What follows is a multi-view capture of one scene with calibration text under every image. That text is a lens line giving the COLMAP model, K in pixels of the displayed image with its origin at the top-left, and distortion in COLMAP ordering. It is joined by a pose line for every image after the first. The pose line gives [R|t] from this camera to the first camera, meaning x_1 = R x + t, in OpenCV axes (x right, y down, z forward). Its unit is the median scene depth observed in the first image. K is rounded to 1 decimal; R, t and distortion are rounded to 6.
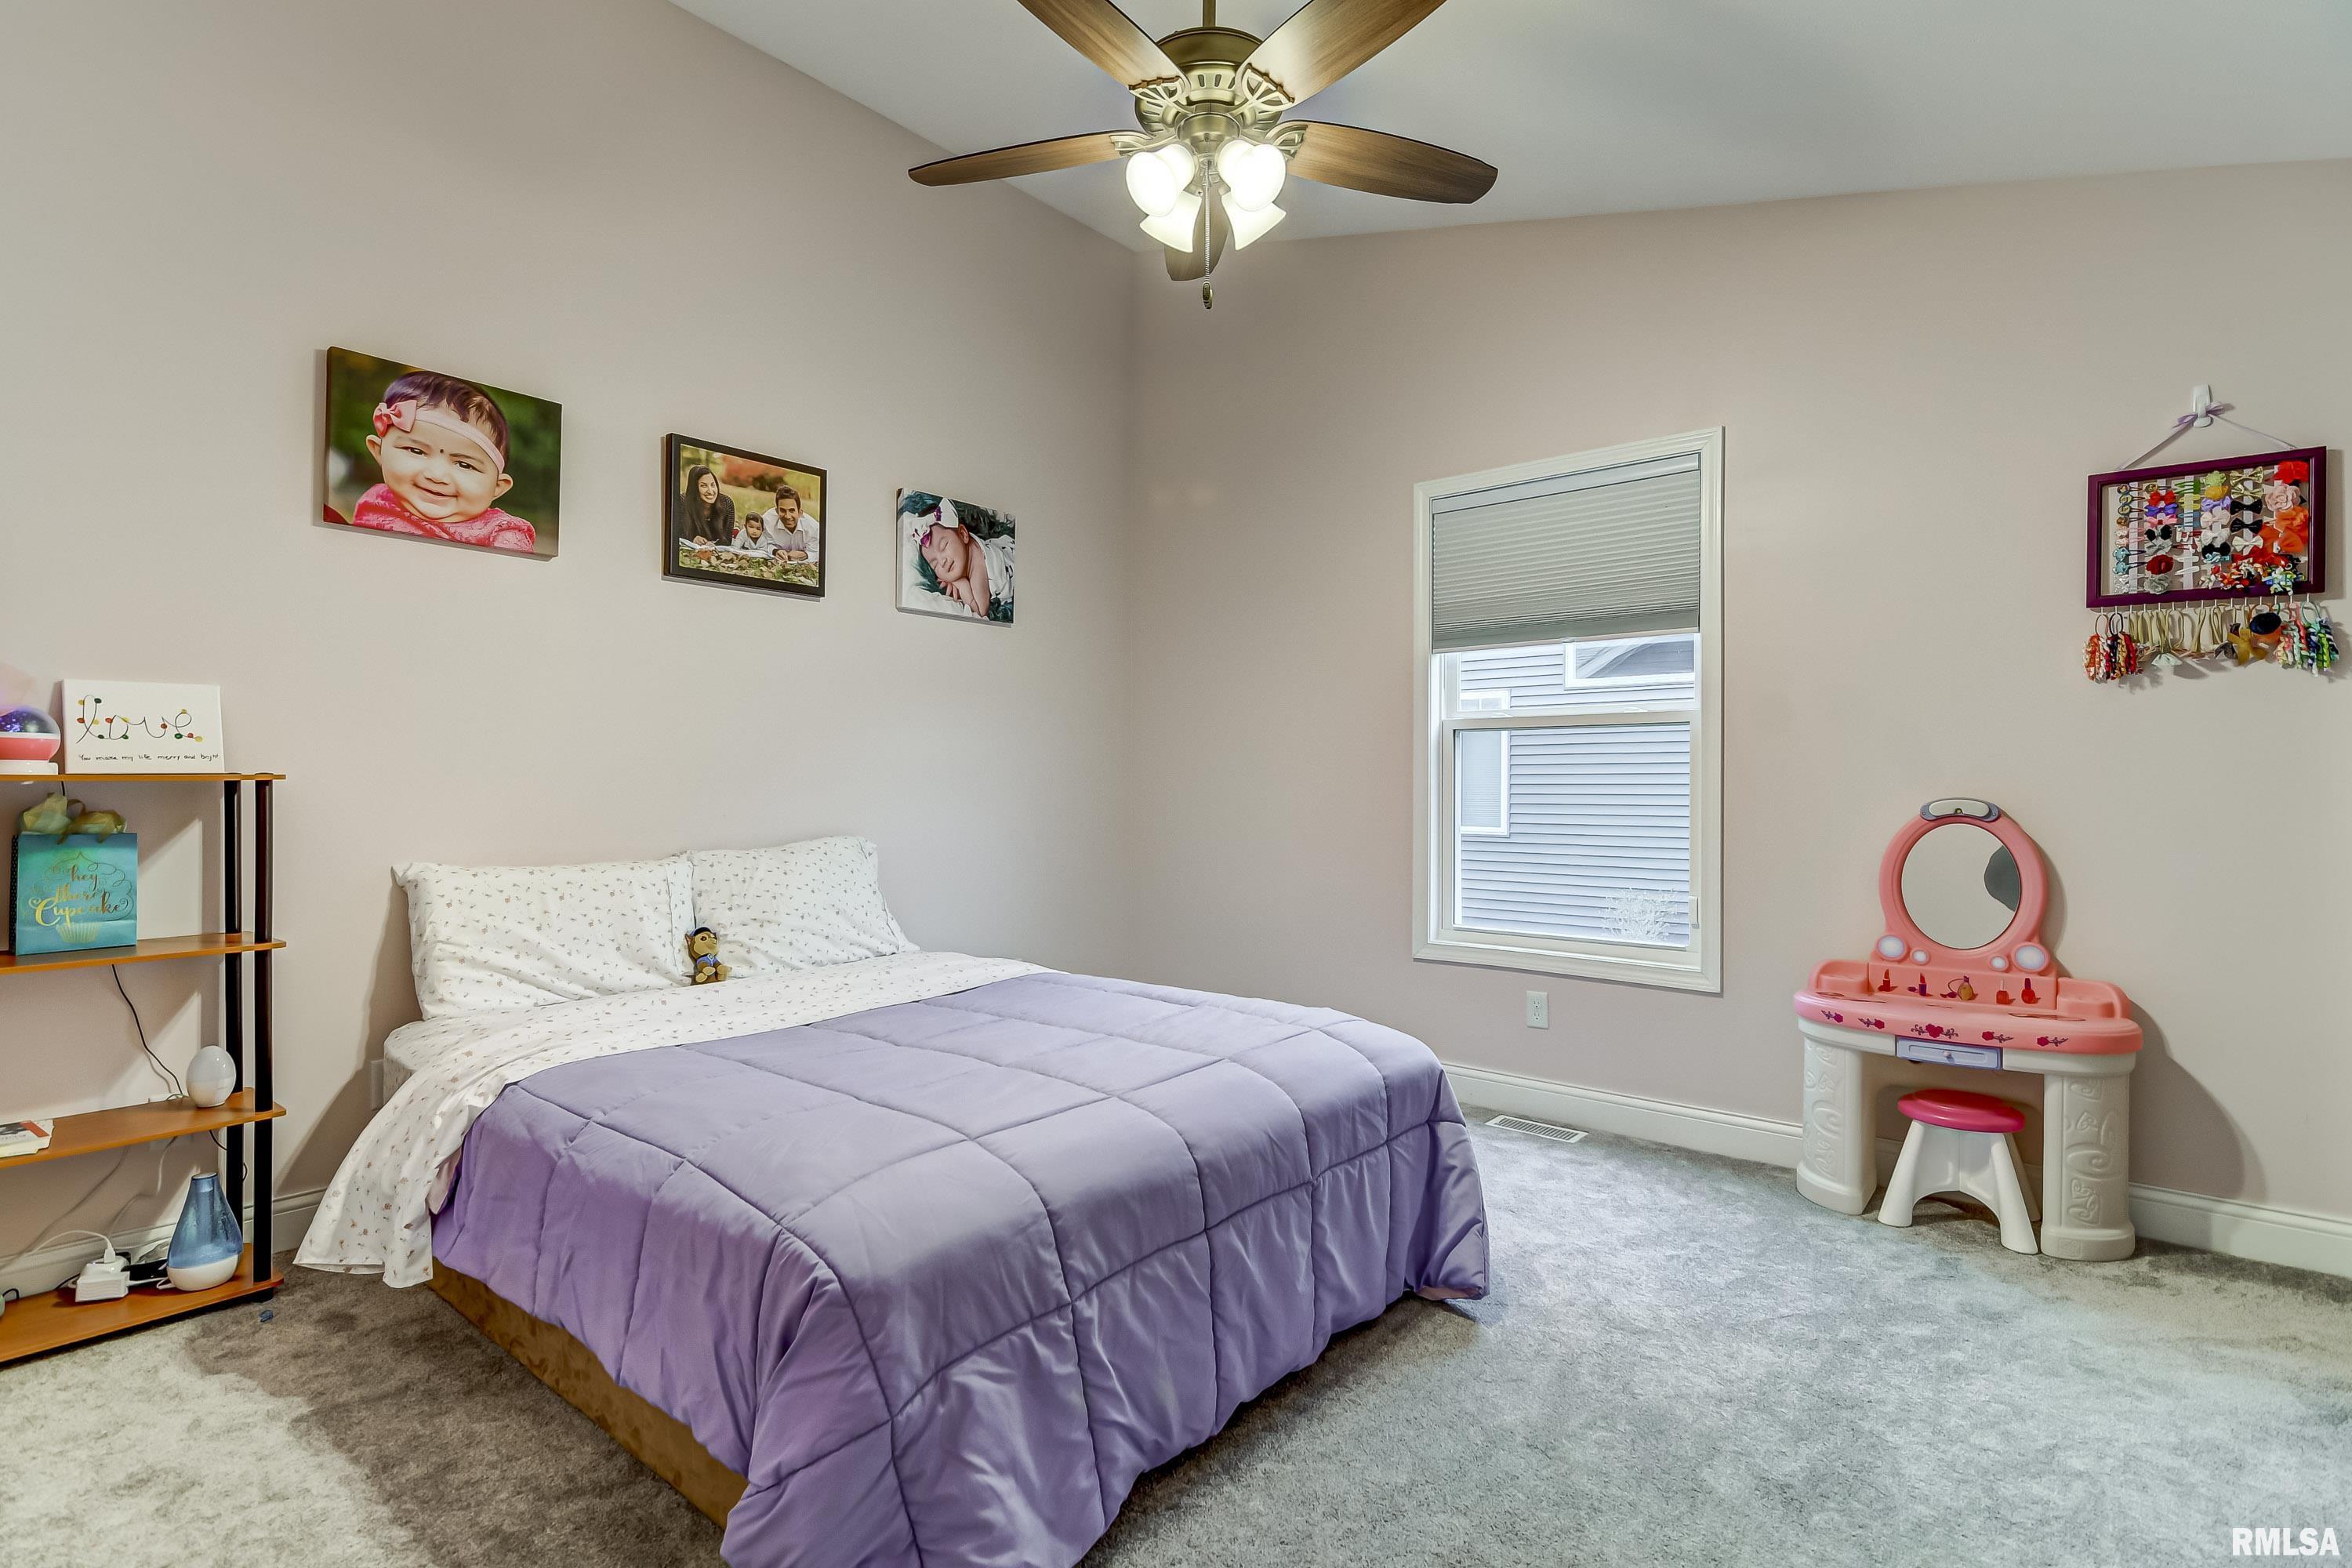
lens RADIAL K [[1175.8, 0, 1176.7], [0, 1175.8, 782.7], [0, 0, 1]] dist [0.012012, -0.011385]
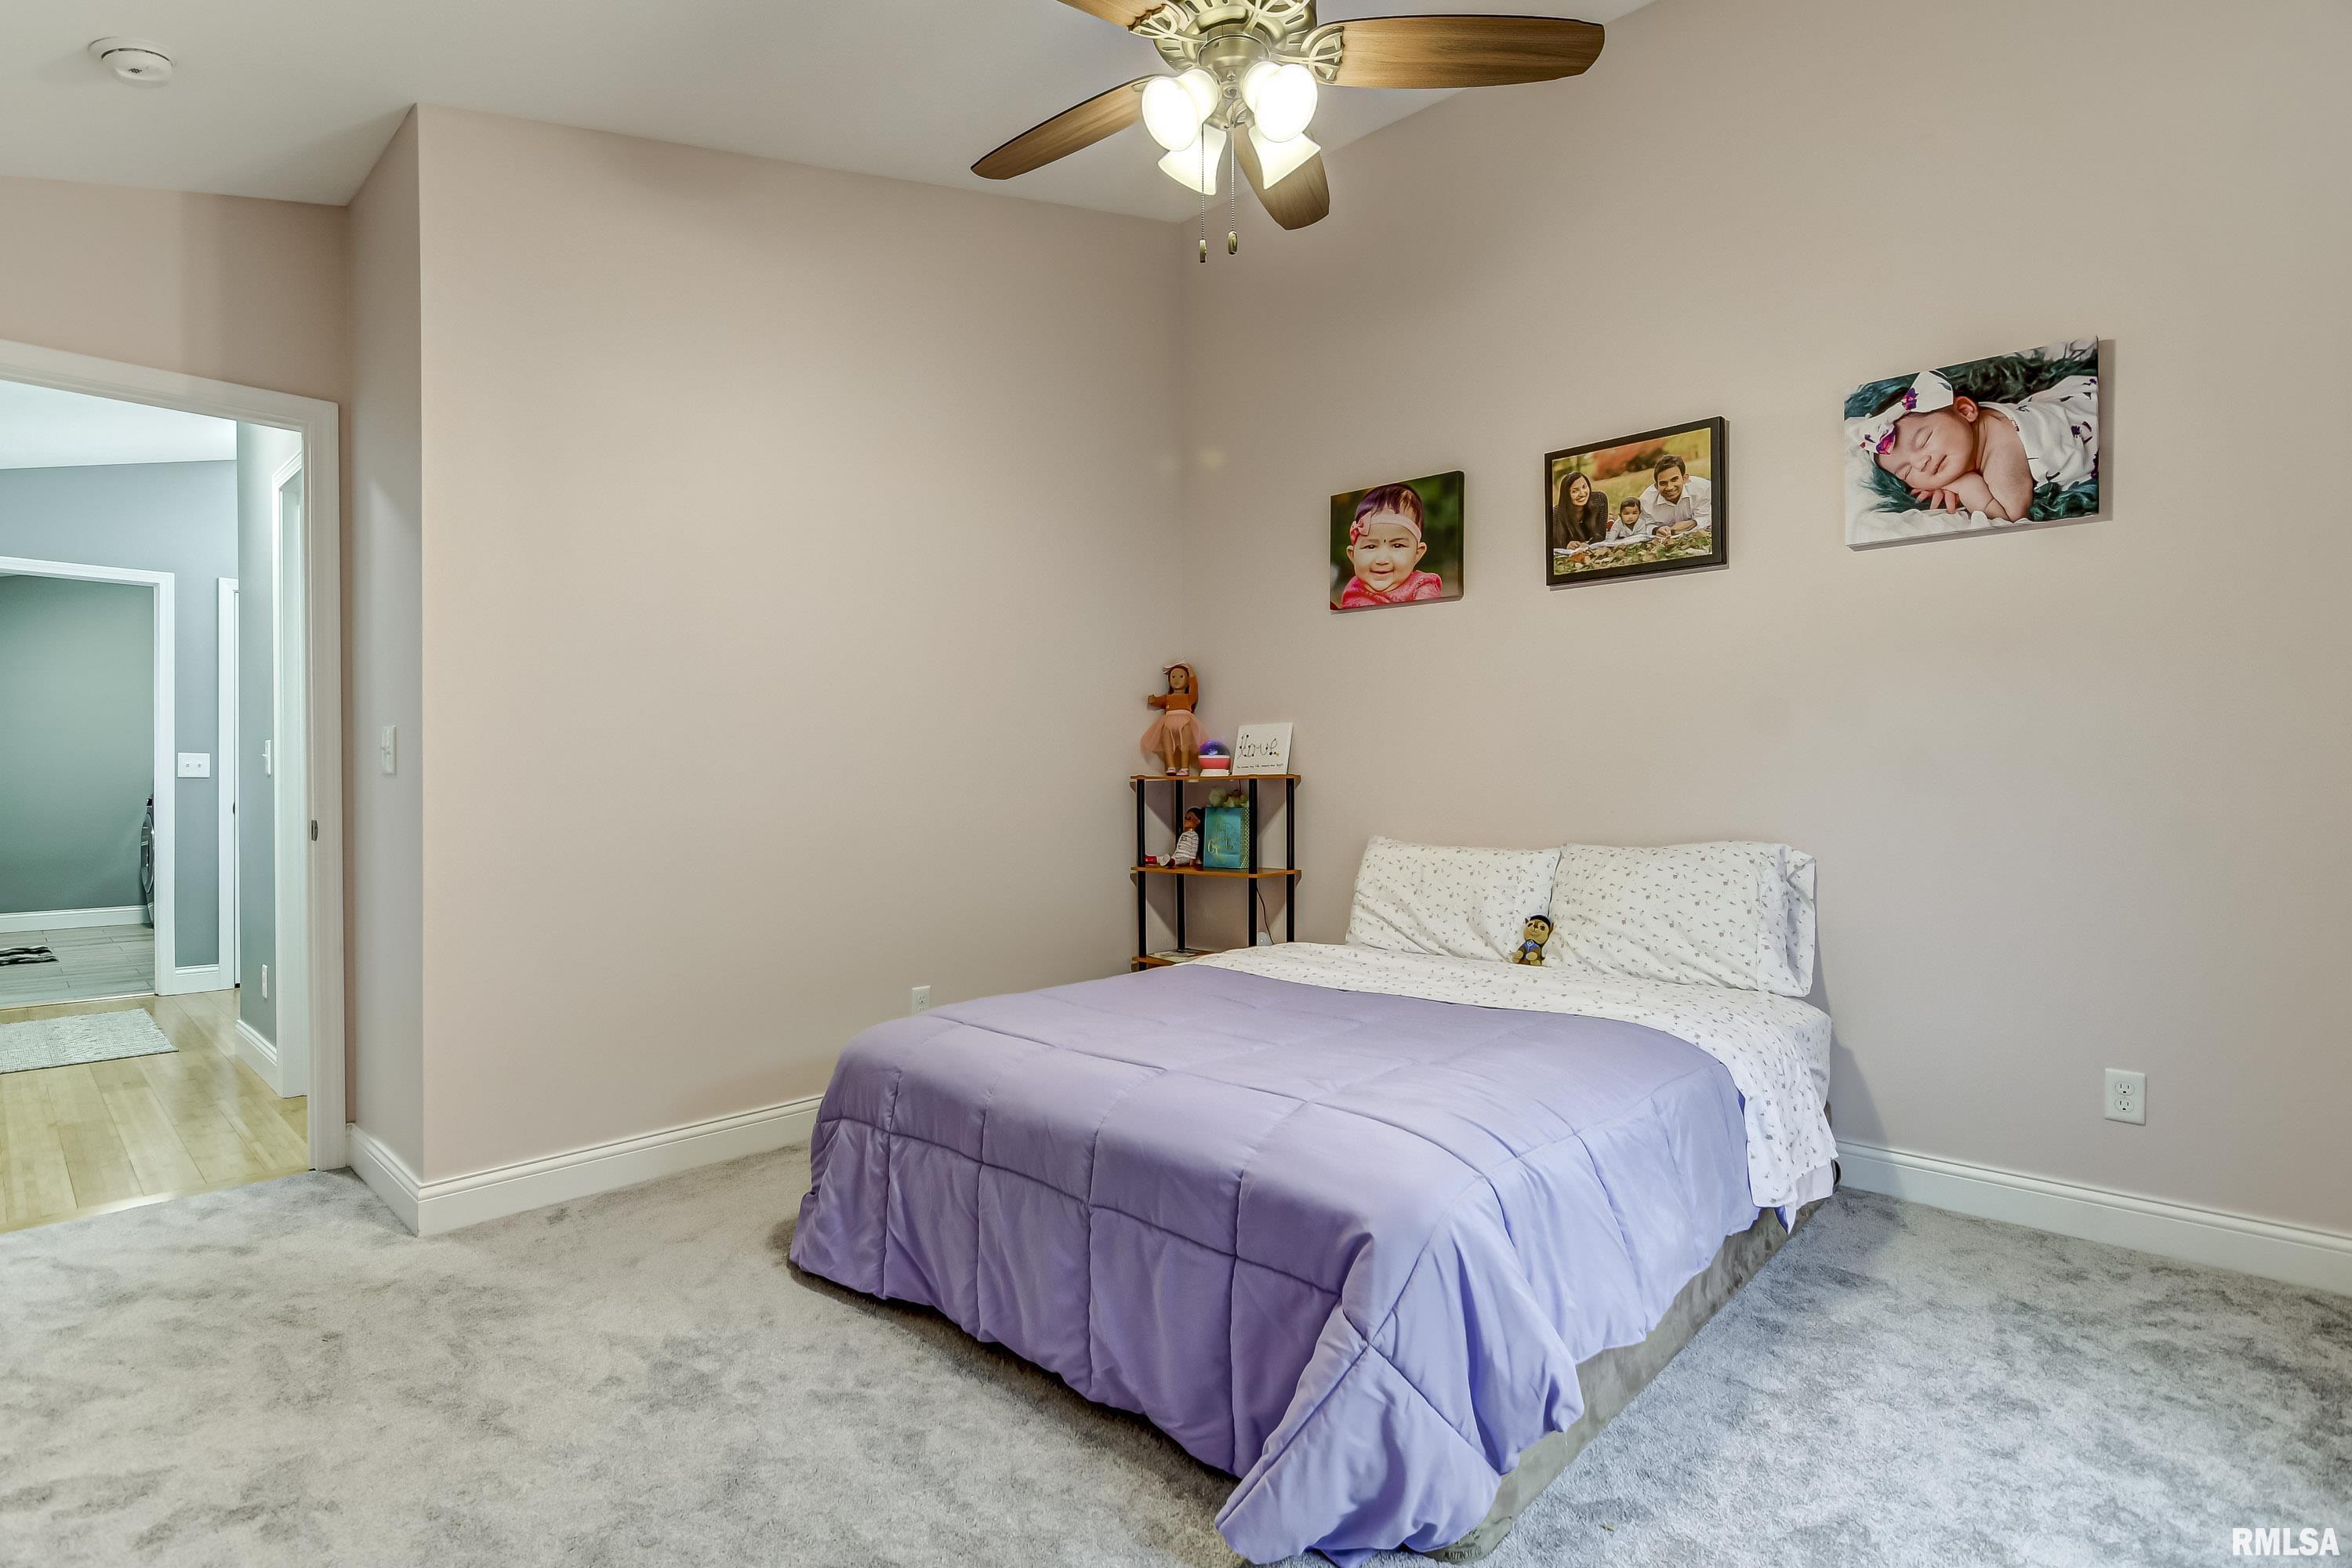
lens RADIAL K [[1175.8, 0, 1175.9], [0, 1175.8, 788.4], [0, 0, 1]] dist [0.012012, -0.011385]
pose [[-0.096033, -0.002733, -0.995374, 0.653251], [-0.003621, 0.999991, -0.002396, 0.012182], [0.995372, 0.003374, -0.096042, 0.745451]]
